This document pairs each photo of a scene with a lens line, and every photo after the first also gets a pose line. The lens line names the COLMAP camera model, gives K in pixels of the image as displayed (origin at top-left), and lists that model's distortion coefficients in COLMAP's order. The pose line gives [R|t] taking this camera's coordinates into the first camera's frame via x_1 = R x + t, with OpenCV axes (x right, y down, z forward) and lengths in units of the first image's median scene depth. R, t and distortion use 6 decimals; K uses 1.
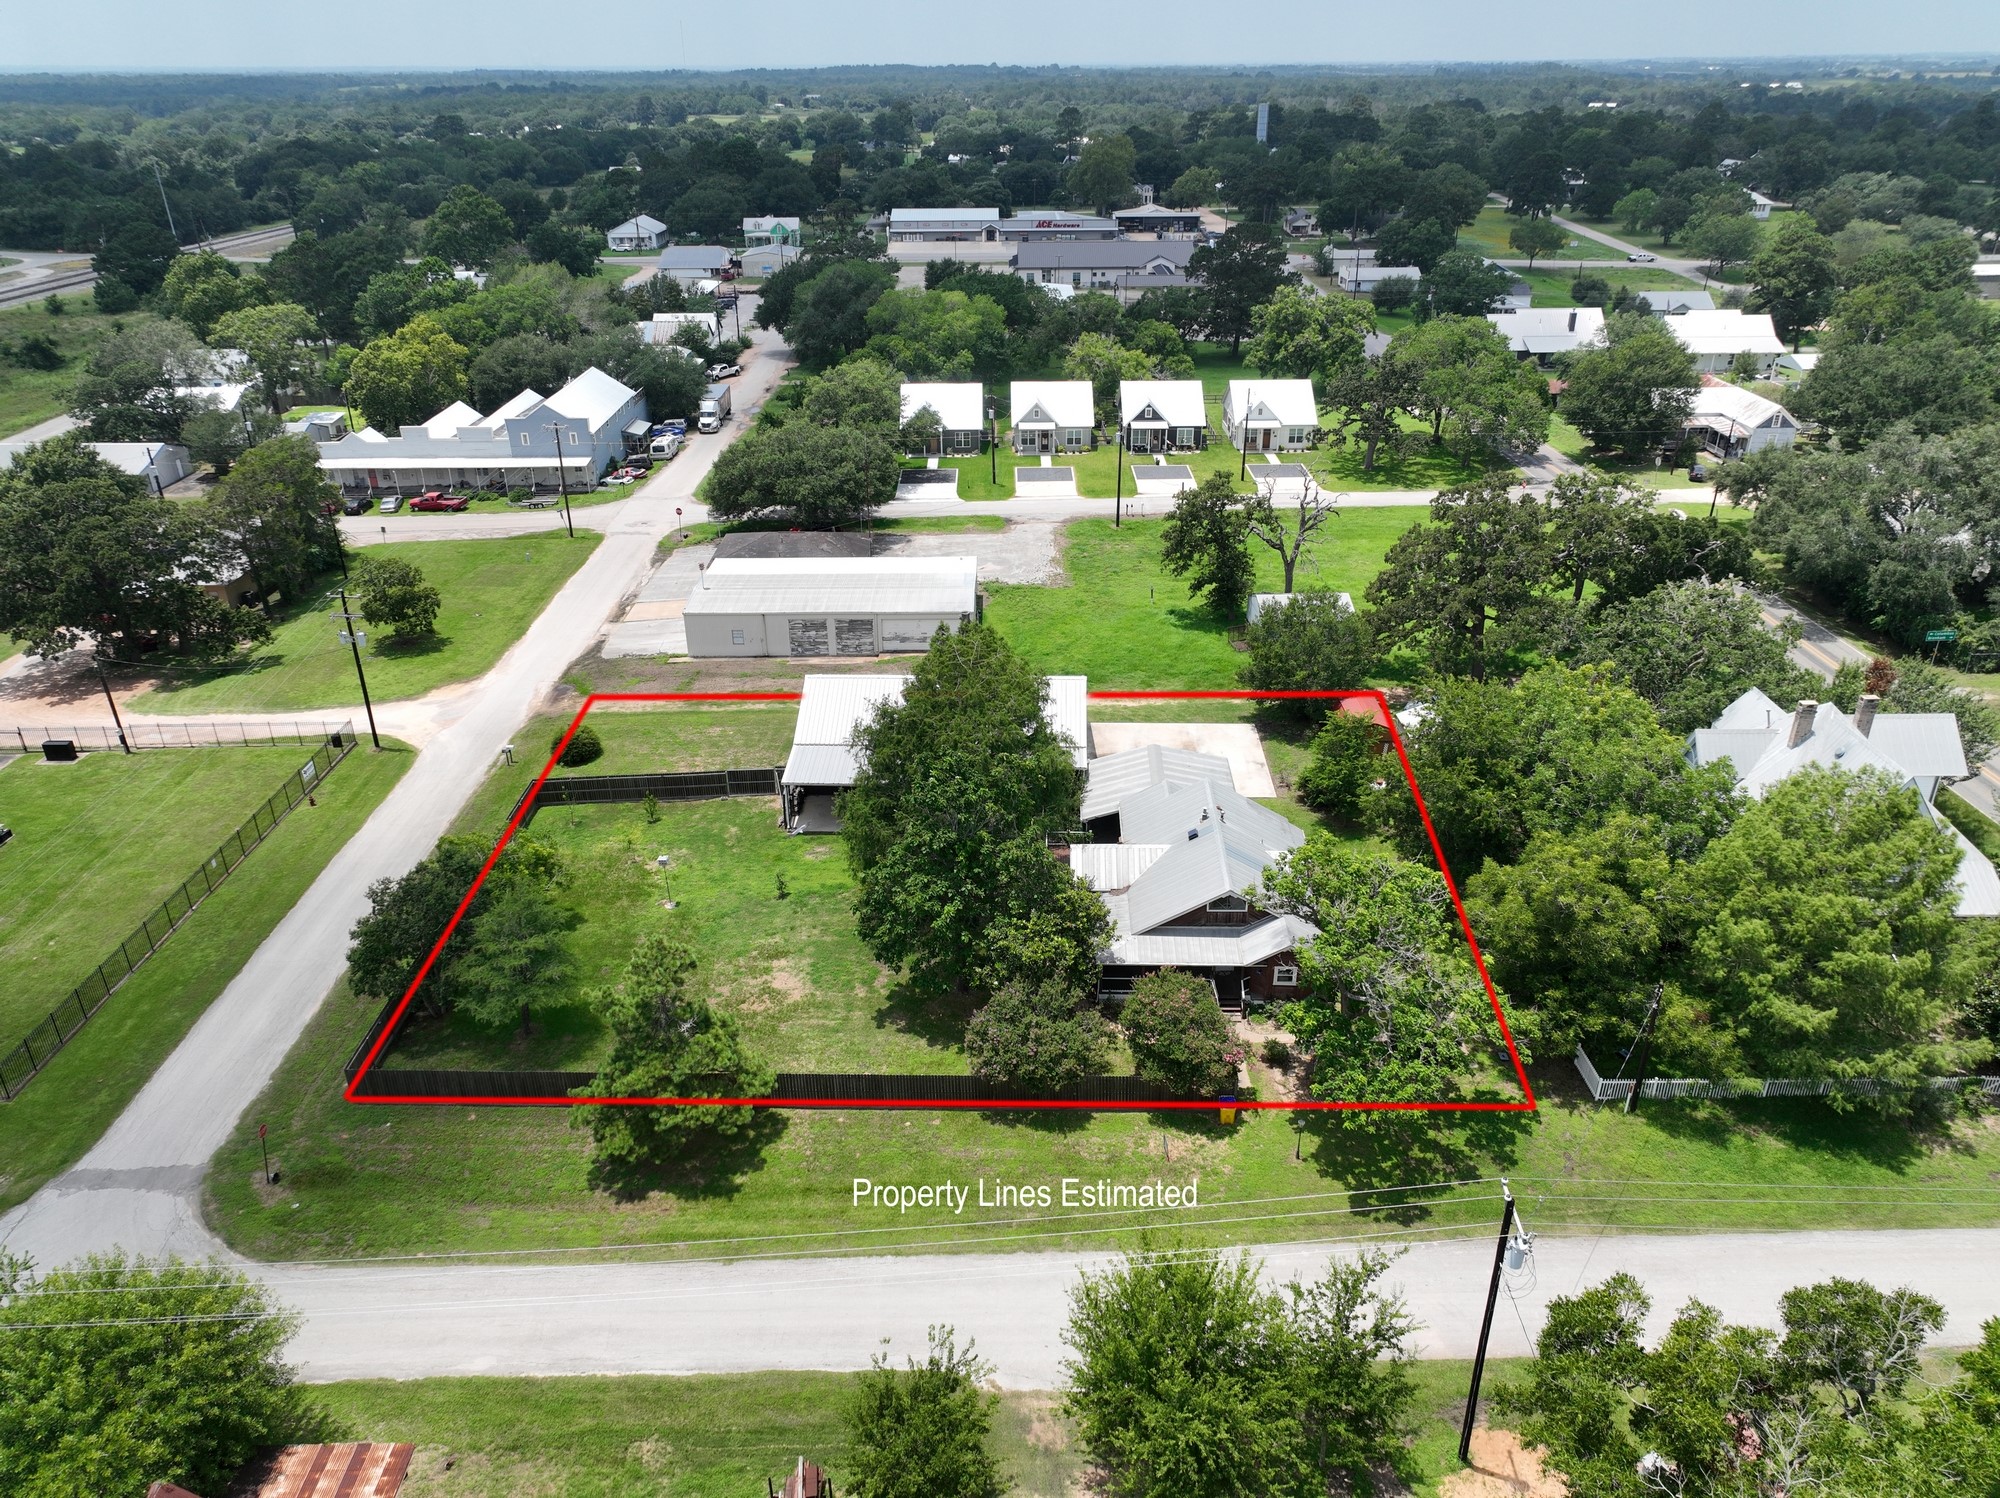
lens RADIAL K [[1407.4, 0, 1004.6], [0, 1407.4, 741.5], [0, 0, 1]] dist [-0.006271, 0.023285]
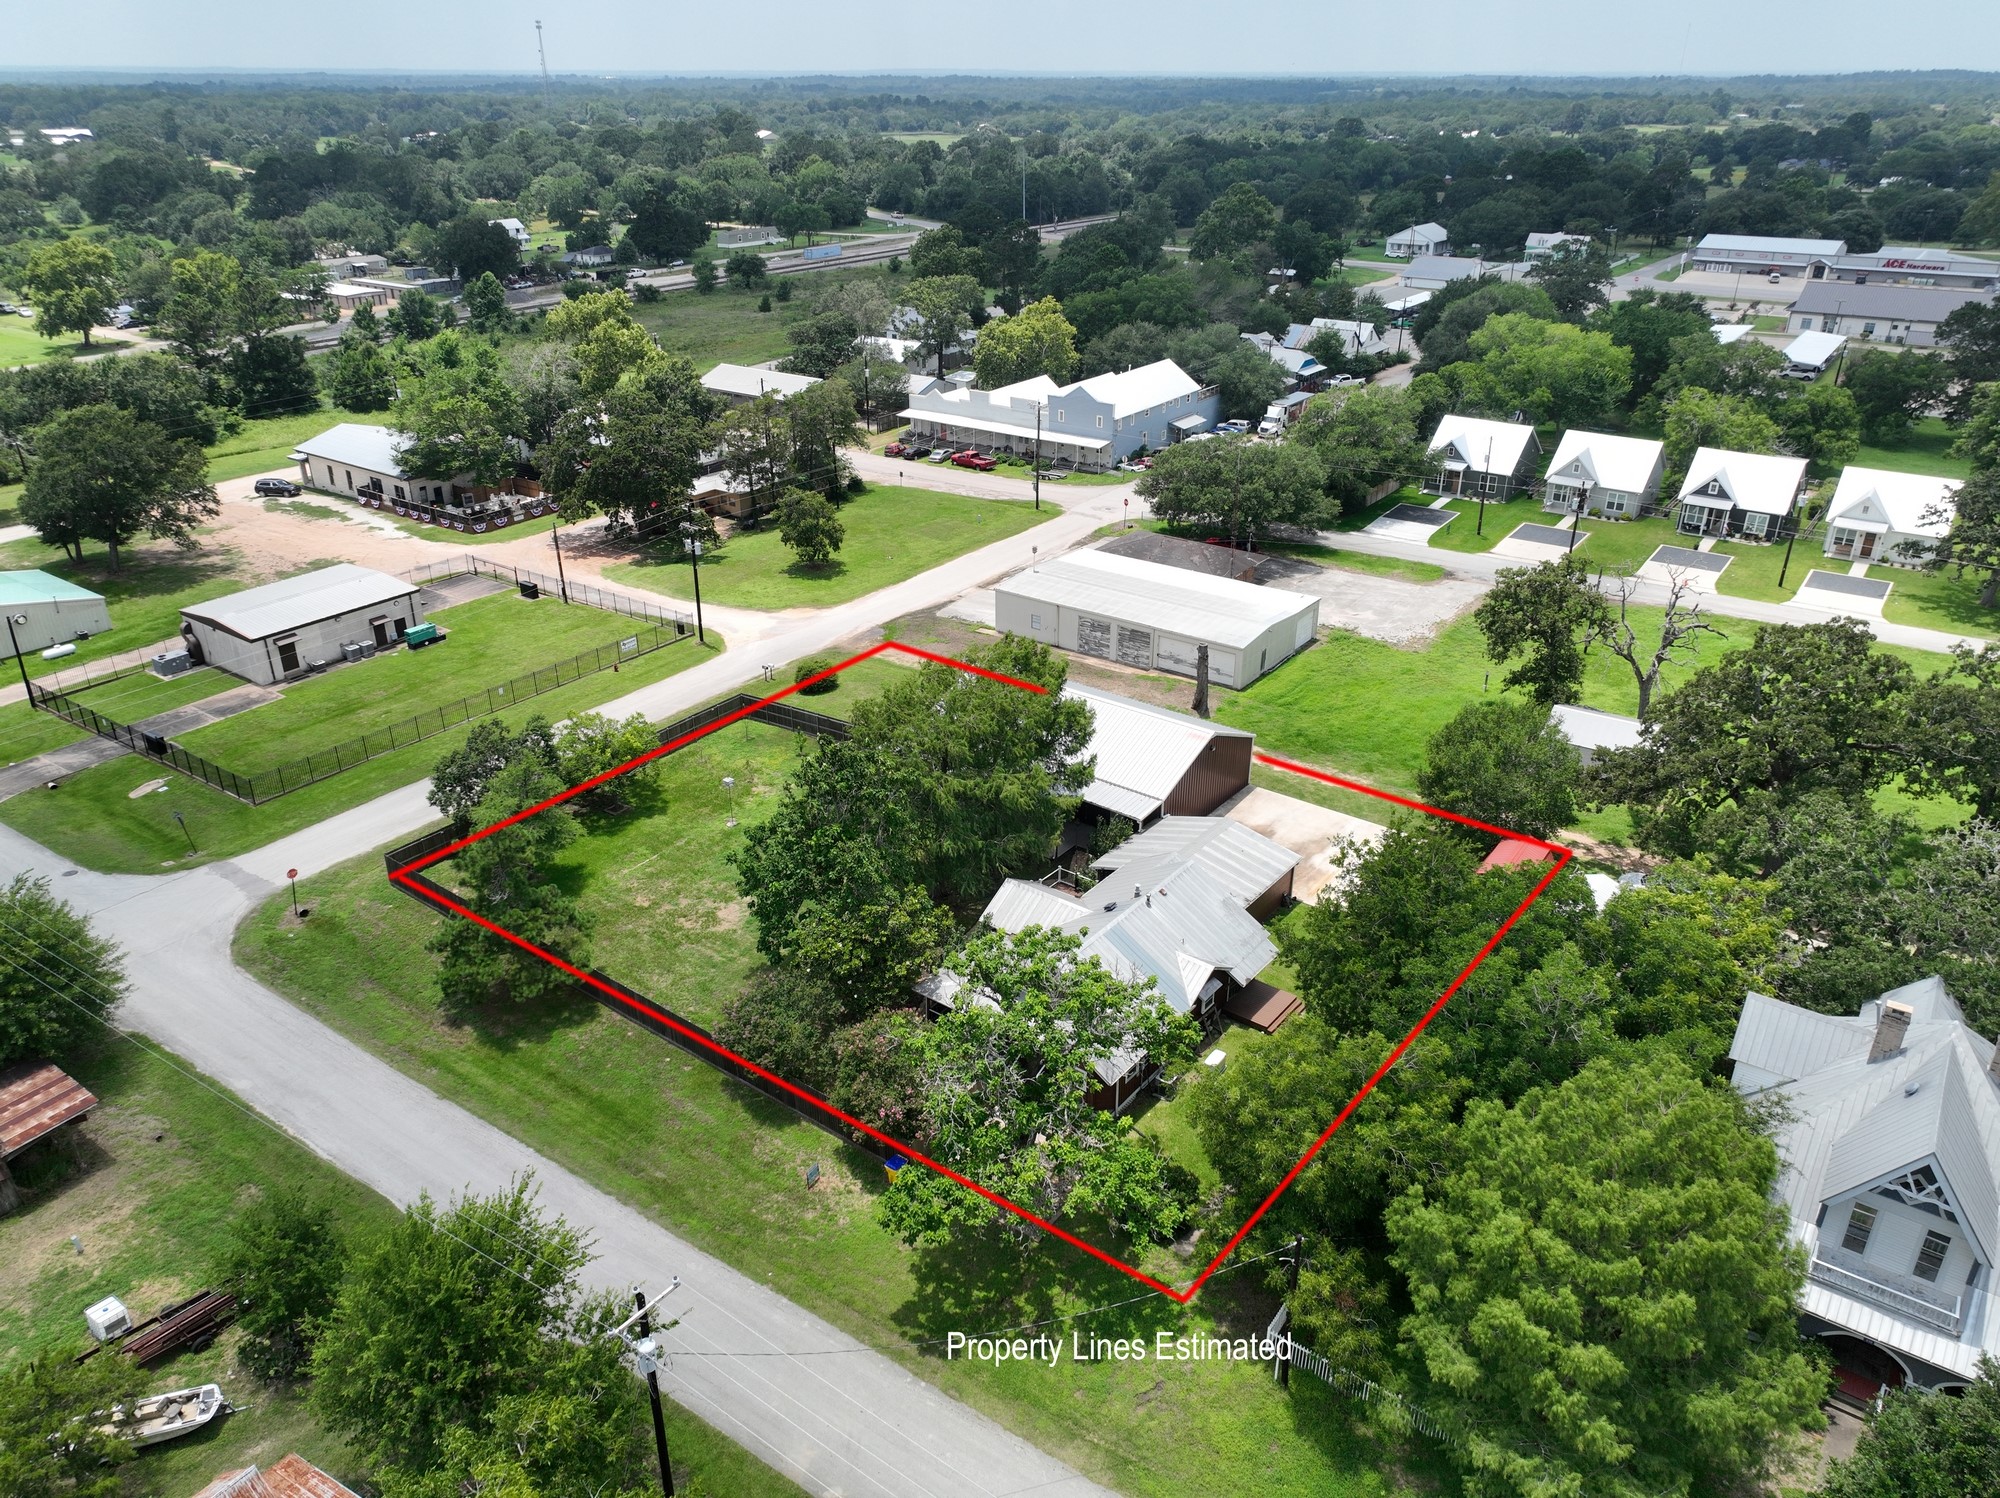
lens RADIAL K [[1407.4, 0, 1004.6], [0, 1407.4, 741.5], [0, 0, 1]] dist [-0.006271, 0.023285]
pose [[0.813508, 0.257847, -0.521267, 0.255624], [-0.259515, 0.963097, 0.071391, -0.041576], [0.520438, 0.077199, 0.850402, 0.083760]]
